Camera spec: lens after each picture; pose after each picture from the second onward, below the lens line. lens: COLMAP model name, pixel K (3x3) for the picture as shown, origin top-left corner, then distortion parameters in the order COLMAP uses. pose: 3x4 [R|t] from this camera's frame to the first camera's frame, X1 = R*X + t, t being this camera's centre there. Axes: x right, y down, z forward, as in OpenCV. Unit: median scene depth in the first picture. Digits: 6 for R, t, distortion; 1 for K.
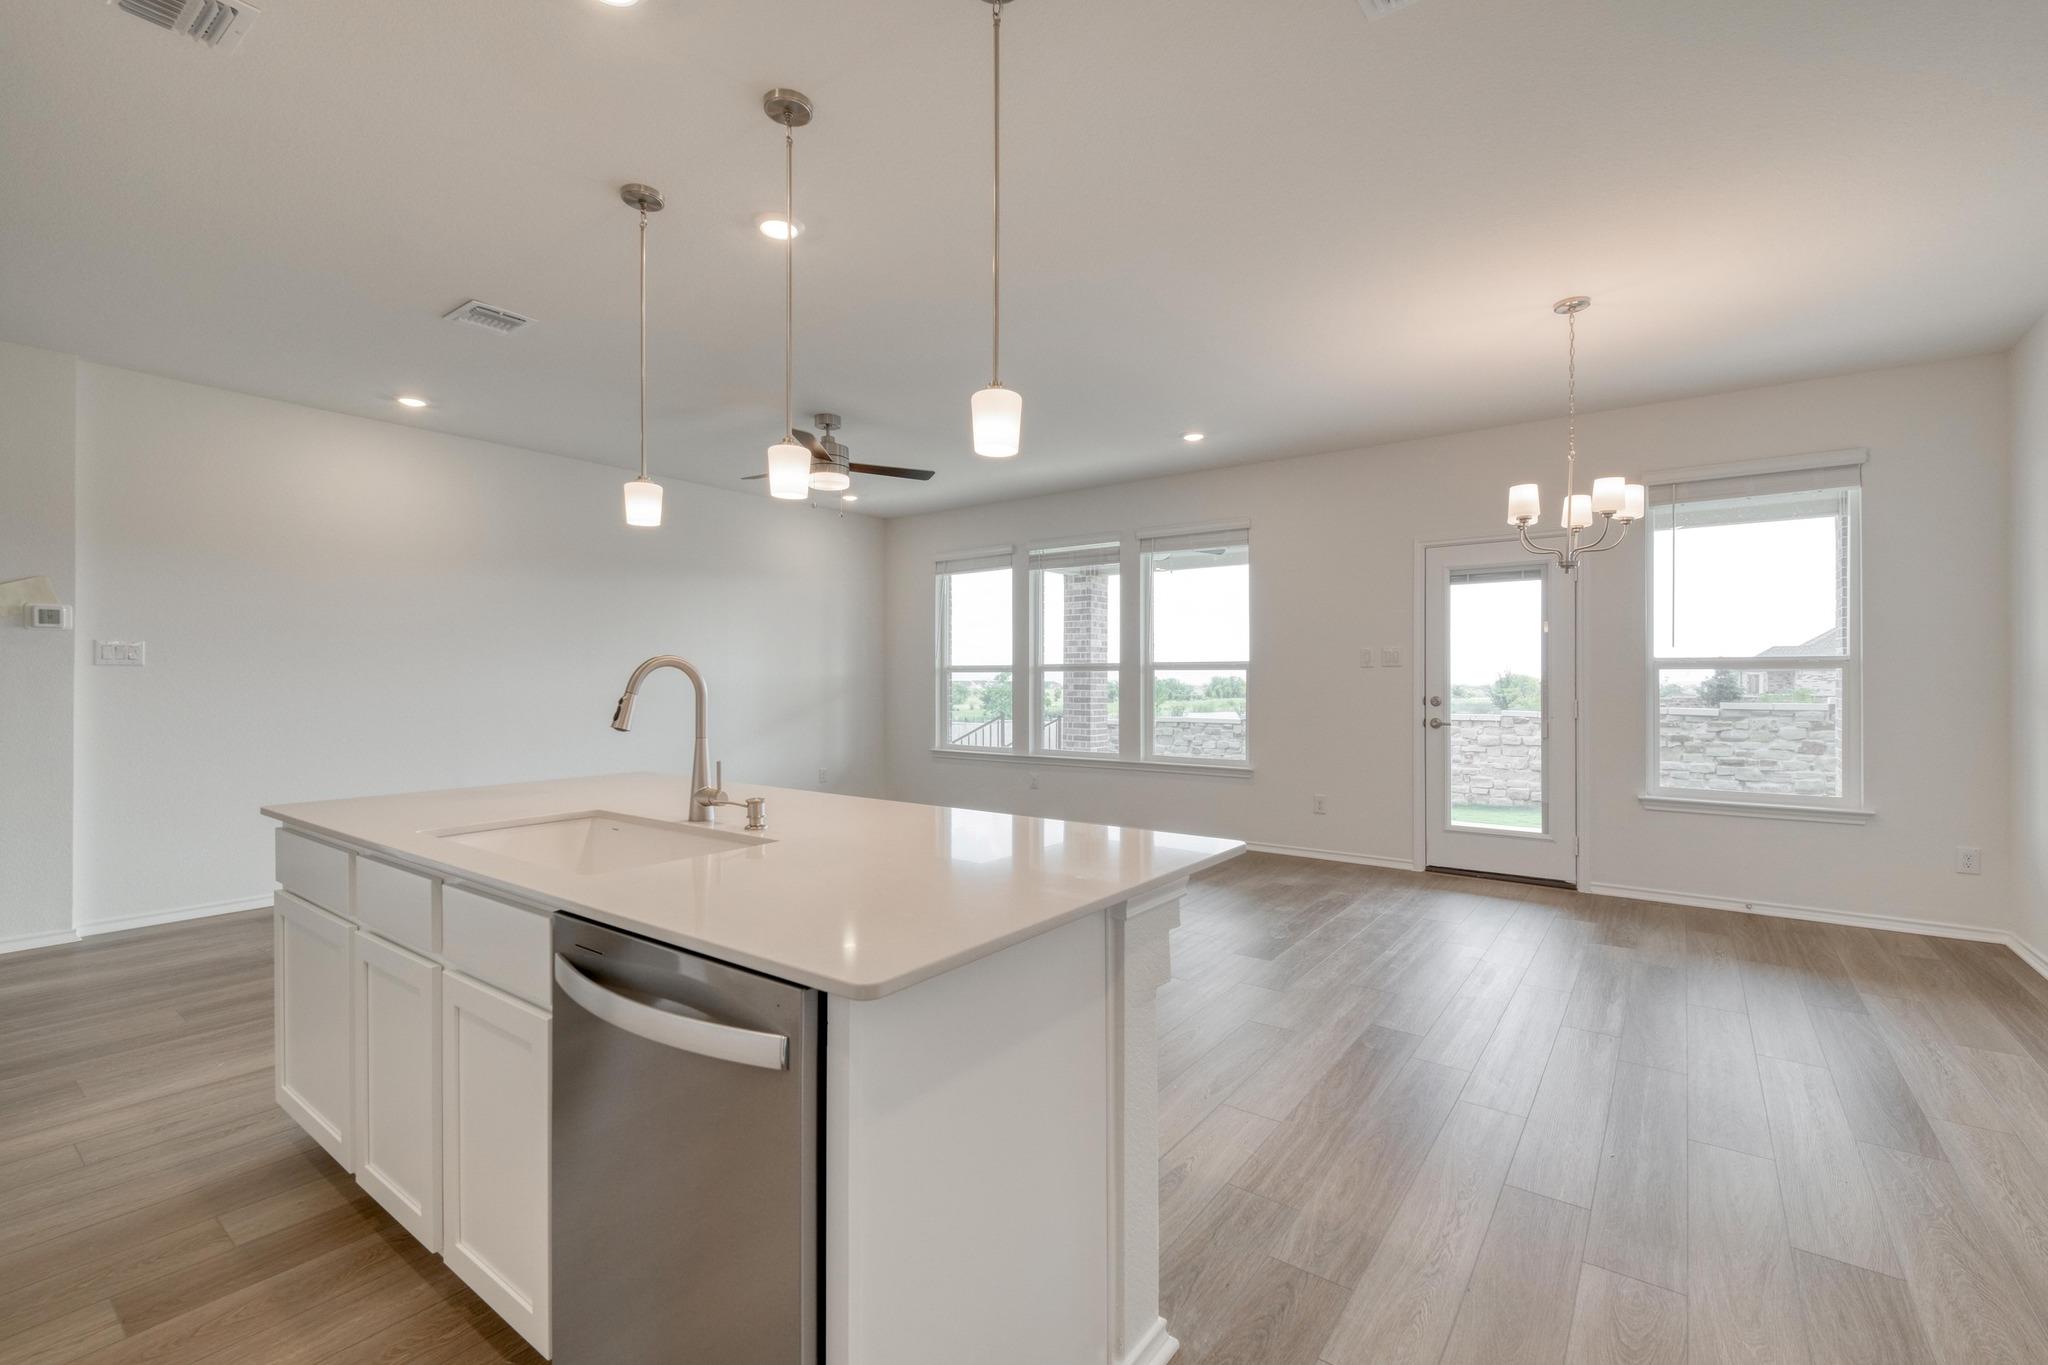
lens RADIAL K [[883.4, 0, 1020.5], [0, 883.4, 678.2], [0, 0, 1]] dist [0.009044, -0.005736]
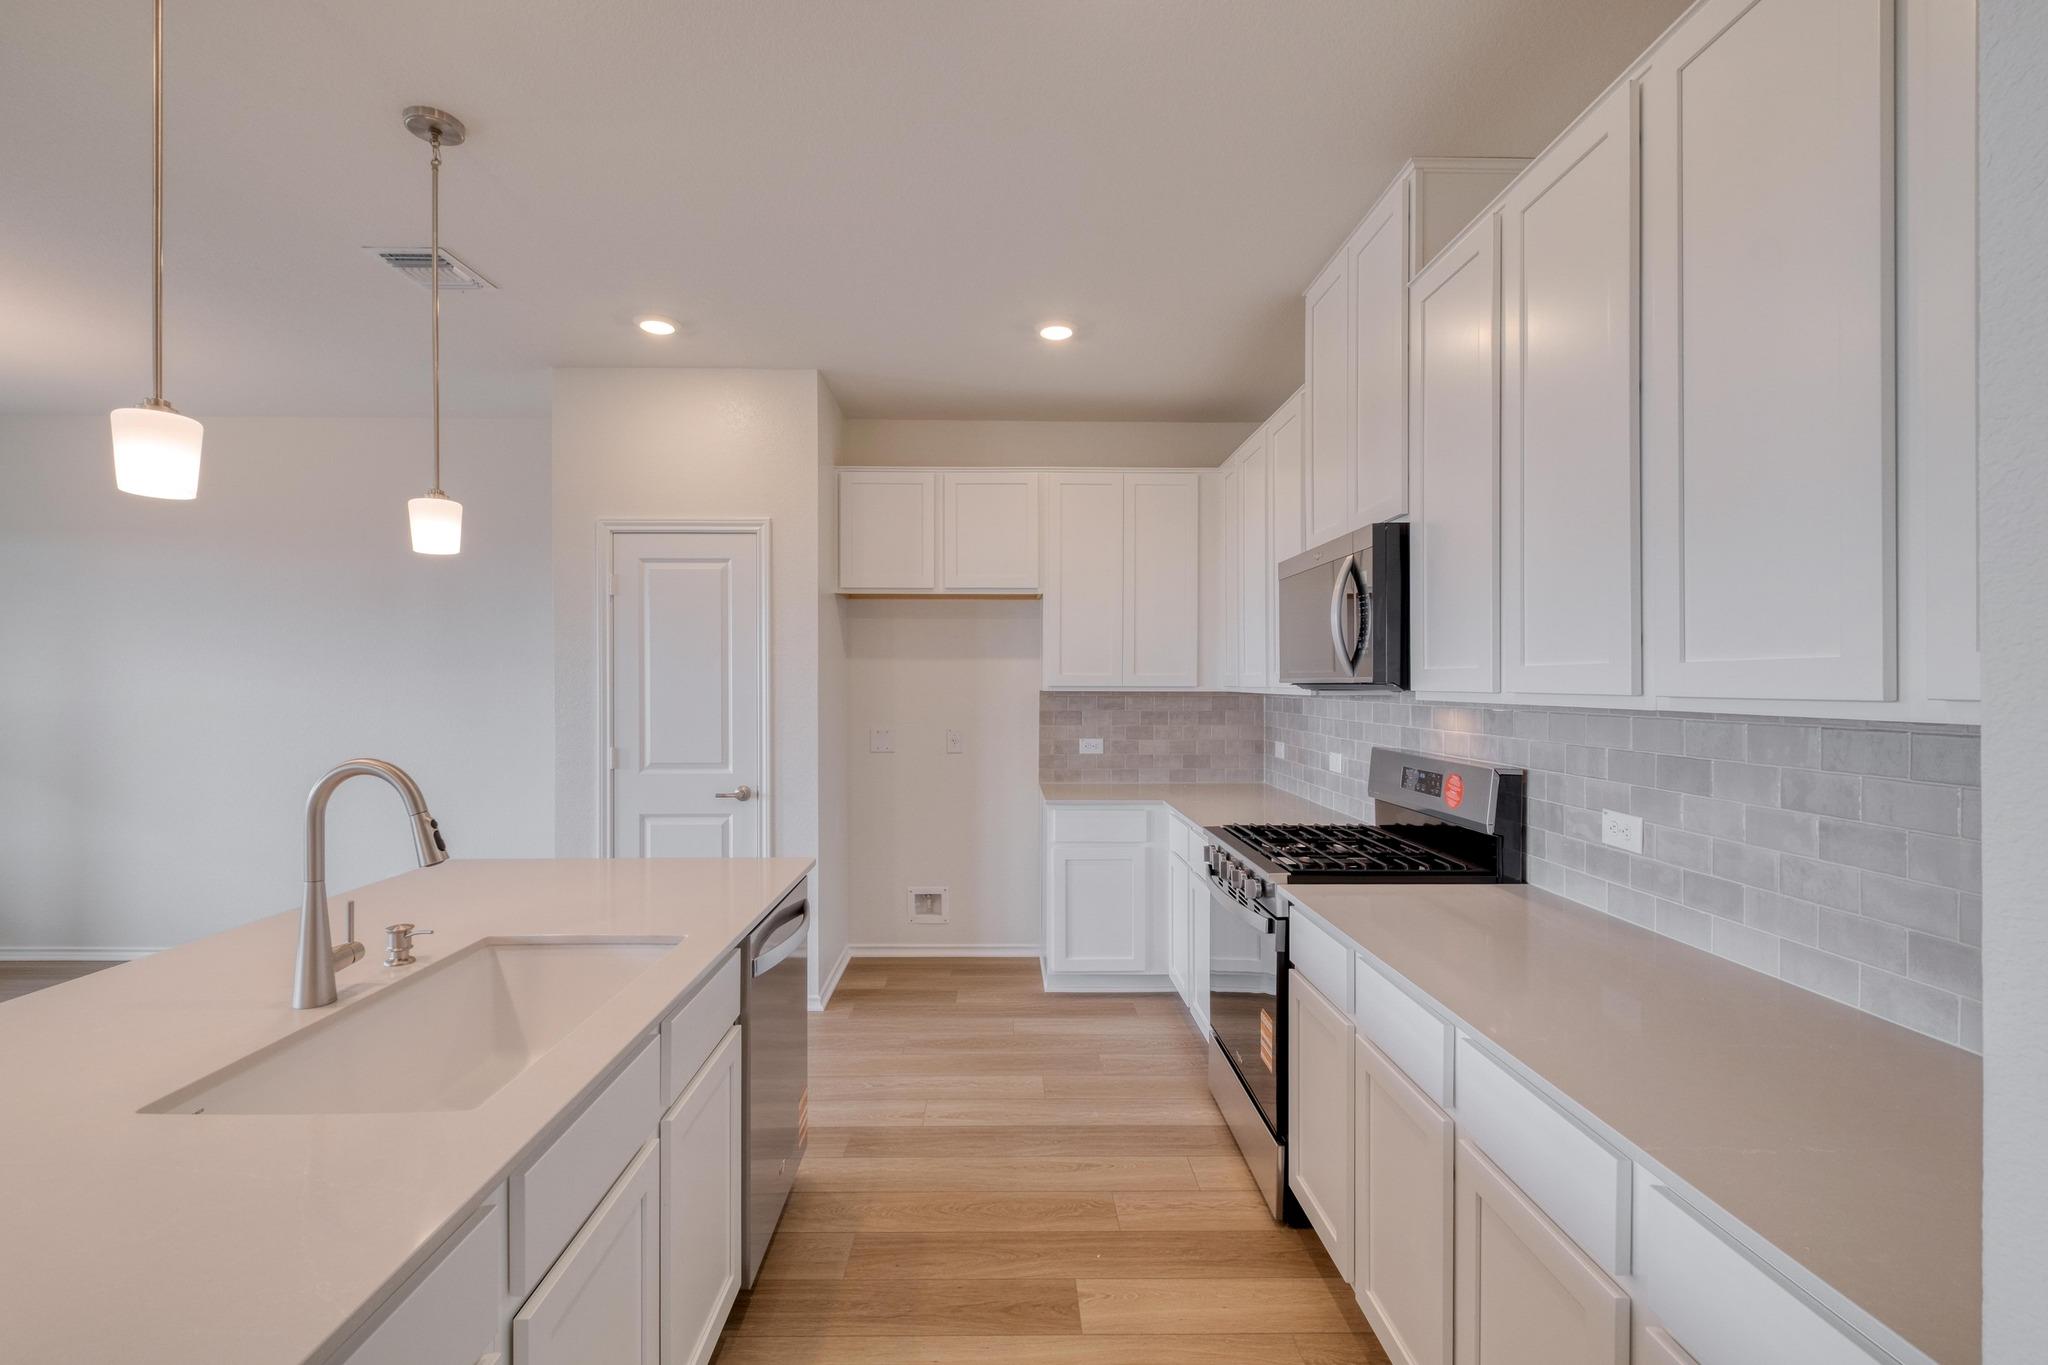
lens RADIAL K [[883.4, 0, 1012.9], [0, 883.4, 684.4], [0, 0, 1]] dist [0.009044, -0.005736]
pose [[-0.615213, -0.002110, 0.788358, -0.373594], [-0.002945, 0.999996, 0.000379, -0.025436], [-0.788356, -0.002088, -0.615216, 0.308661]]
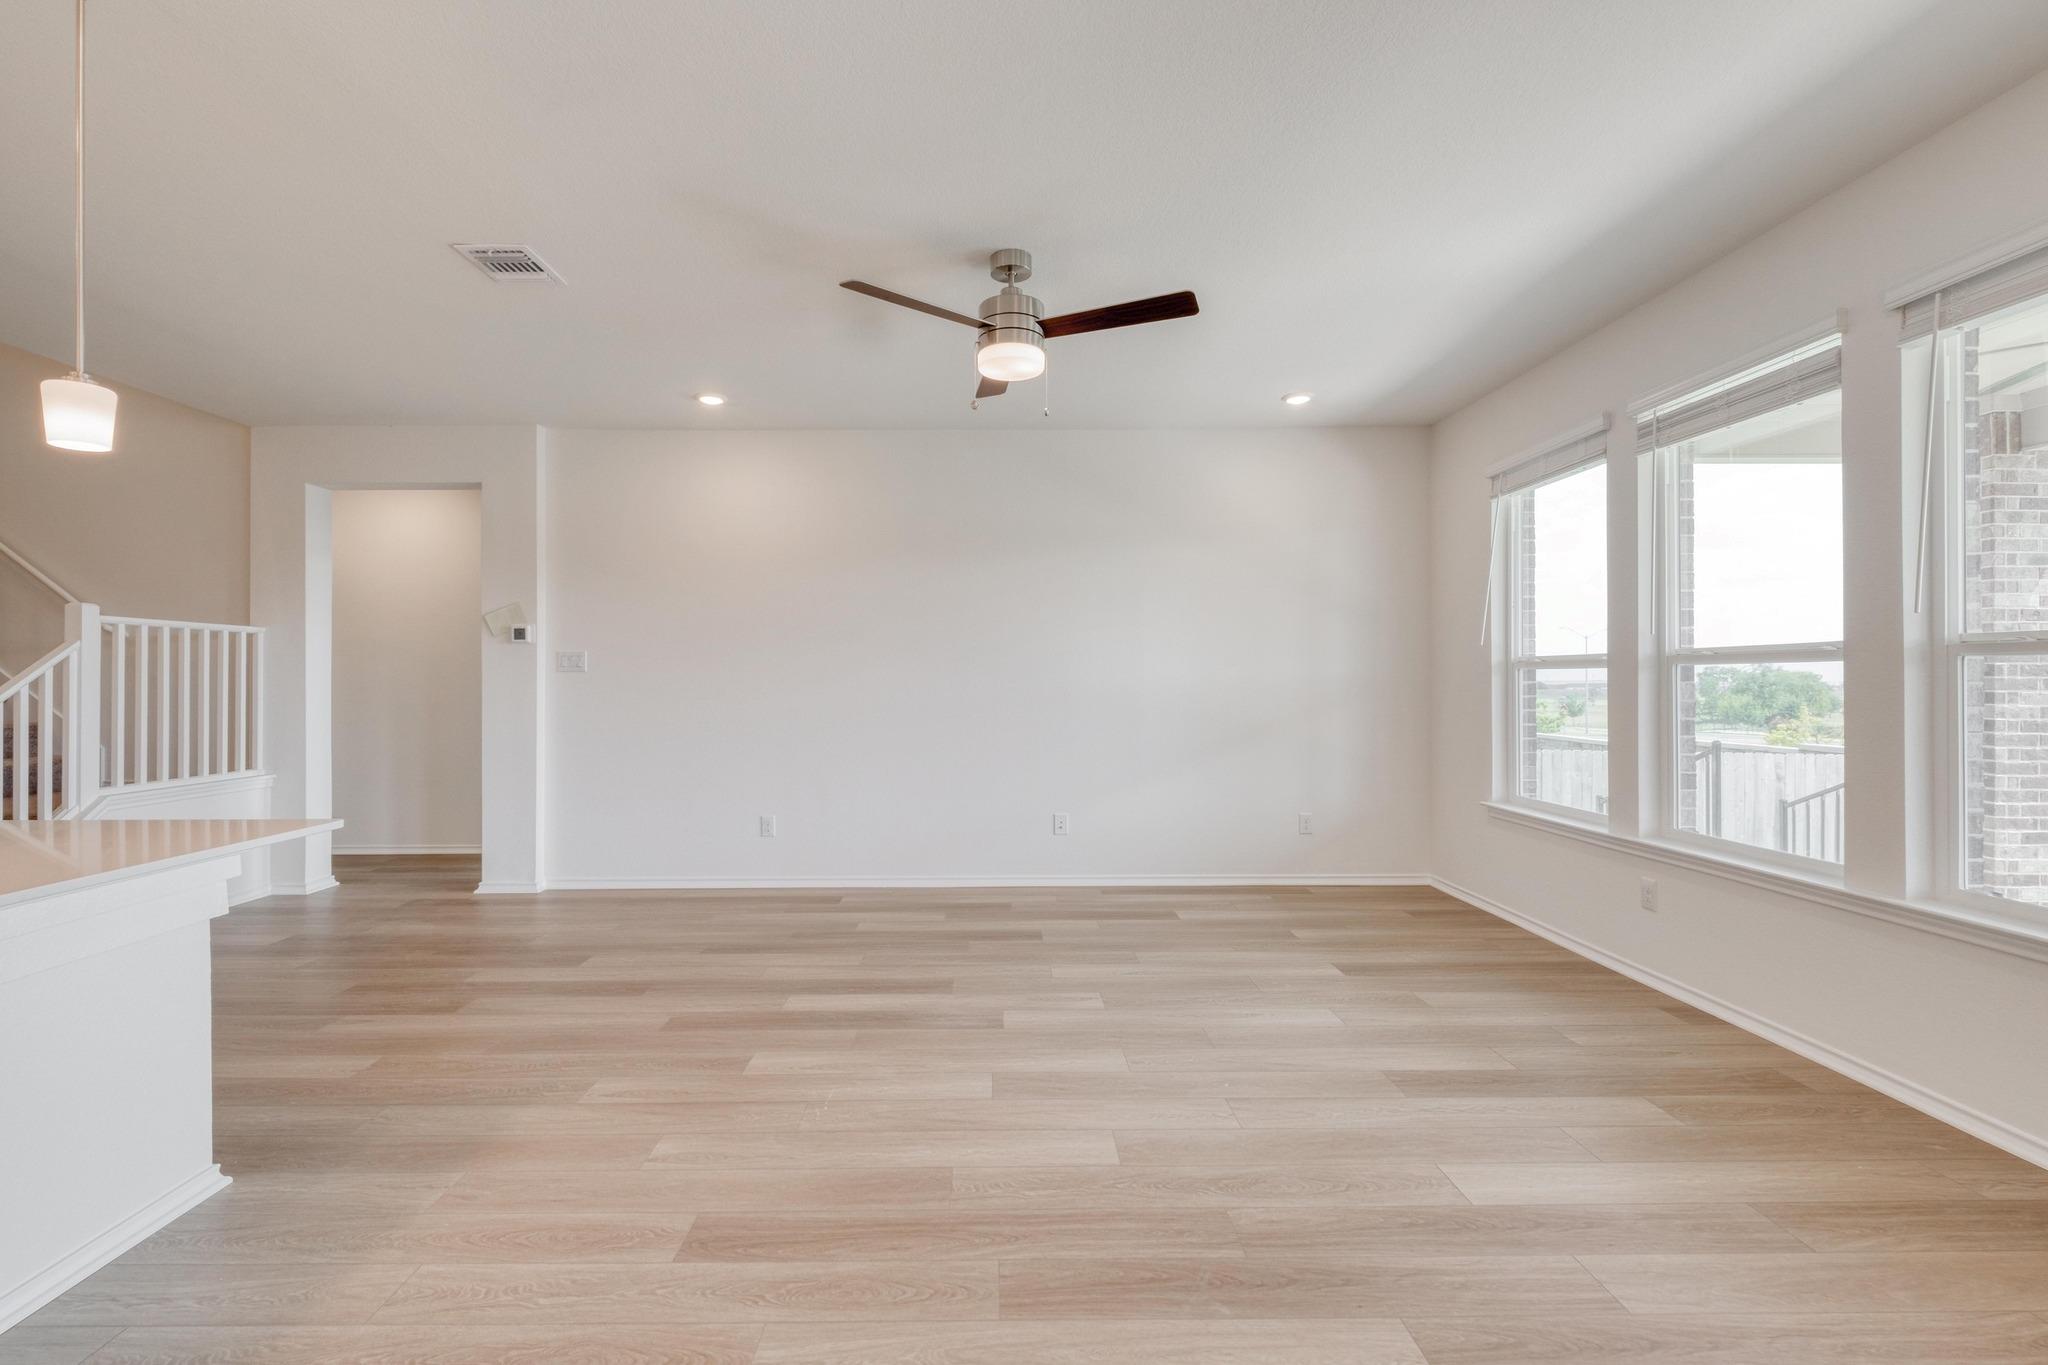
lens RADIAL K [[883.4, 0, 993.3], [0, 883.4, 685.8], [0, 0, 1]] dist [0.009044, -0.005736]
pose [[0.603940, 0.002502, -0.797026, 0.197829], [0.003006, 0.999981, 0.005417, -0.000461], [0.797024, -0.005668, 0.603921, 0.460709]]
